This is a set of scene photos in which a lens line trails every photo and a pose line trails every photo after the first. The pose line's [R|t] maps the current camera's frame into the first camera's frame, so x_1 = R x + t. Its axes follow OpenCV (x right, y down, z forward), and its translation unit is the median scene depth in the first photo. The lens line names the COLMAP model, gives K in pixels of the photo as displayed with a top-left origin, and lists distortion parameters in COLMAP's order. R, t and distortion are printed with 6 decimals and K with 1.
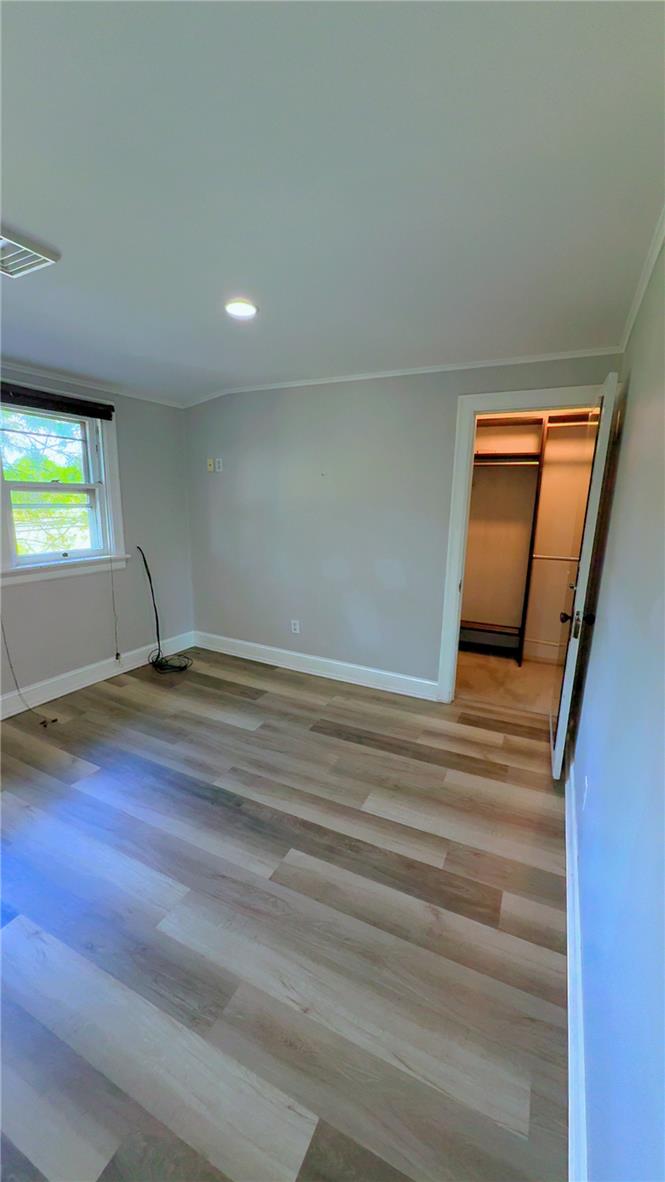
lens RADIAL K [[452.8, 0, 333.2], [0, 452.8, 591.6], [0, 0, 1]] dist [0.000985, 0.000130]
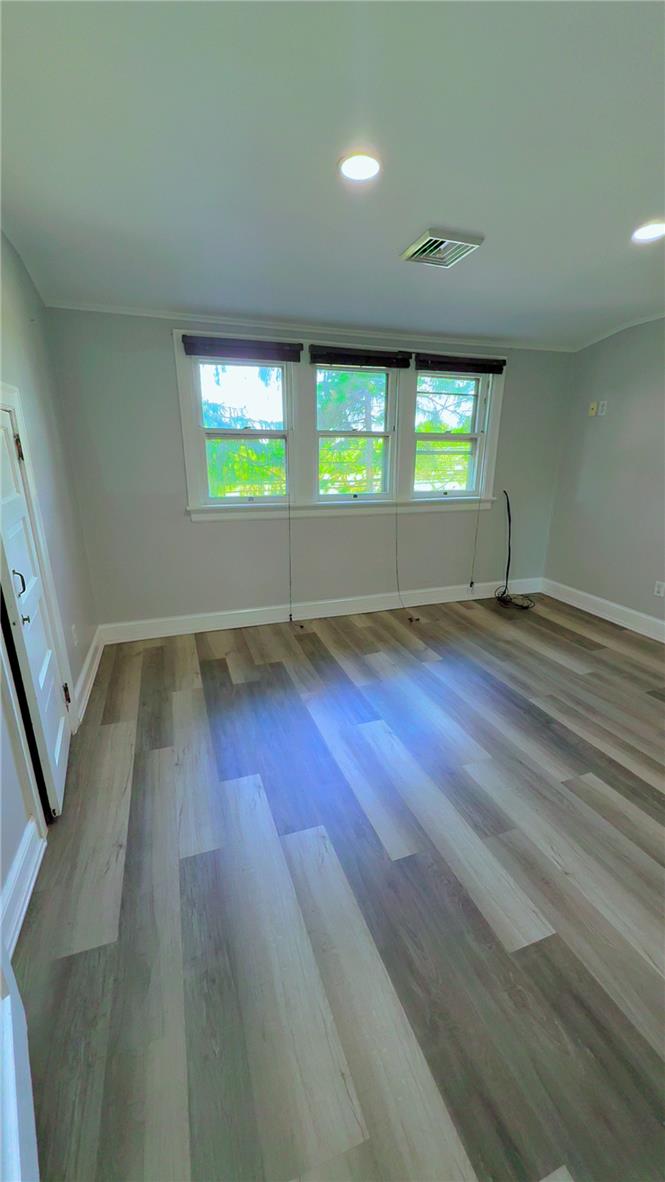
lens RADIAL K [[452.8, 0, 332.0], [0, 452.8, 591.9], [0, 0, 1]] dist [0.000985, 0.000130]
pose [[0.716645, 0.189785, -0.671119, 0.066971], [-0.130329, 0.981755, 0.138458, 0.053372], [0.685152, -0.011759, 0.728305, -0.115388]]
